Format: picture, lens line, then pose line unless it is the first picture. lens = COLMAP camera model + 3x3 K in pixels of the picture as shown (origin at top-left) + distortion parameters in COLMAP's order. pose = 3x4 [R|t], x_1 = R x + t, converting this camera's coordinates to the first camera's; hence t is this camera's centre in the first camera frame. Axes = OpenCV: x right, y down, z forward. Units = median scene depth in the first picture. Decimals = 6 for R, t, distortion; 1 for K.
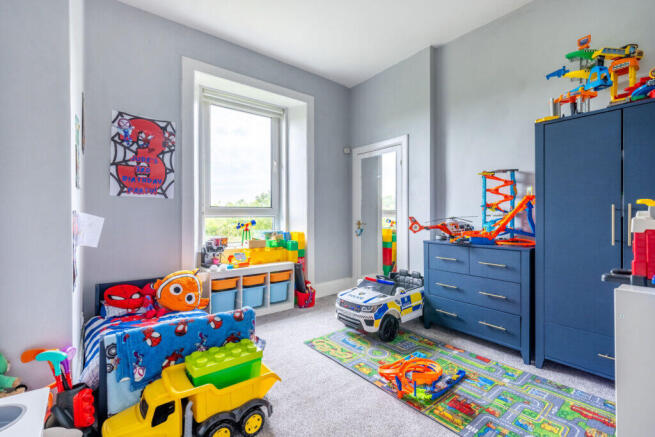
lens RADIAL K [[285.7, 0, 327.5], [0, 285.7, 218.5], [0, 0, 1]] dist [-0.000488, -0.000086]
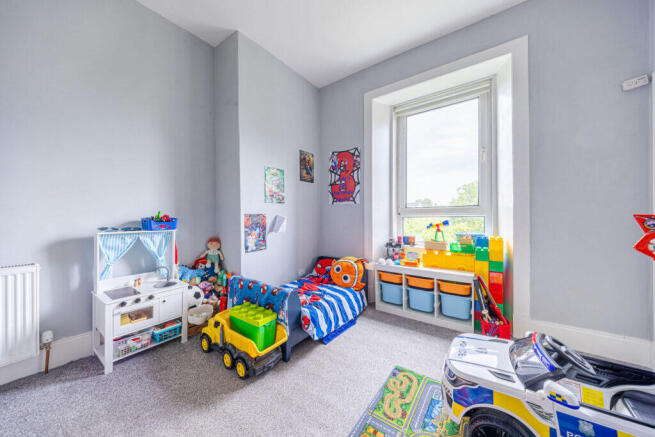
lens RADIAL K [[229.4, 0, 327.5], [0, 229.4, 218.5], [0, 0, 1]] dist [-0.001026, -0.000087]
pose [[0.272394, 0.003511, -0.962179, 0.470138], [-0.001799, 0.999993, 0.003140, -0.002310], [0.962184, 0.000876, 0.272398, 0.568325]]
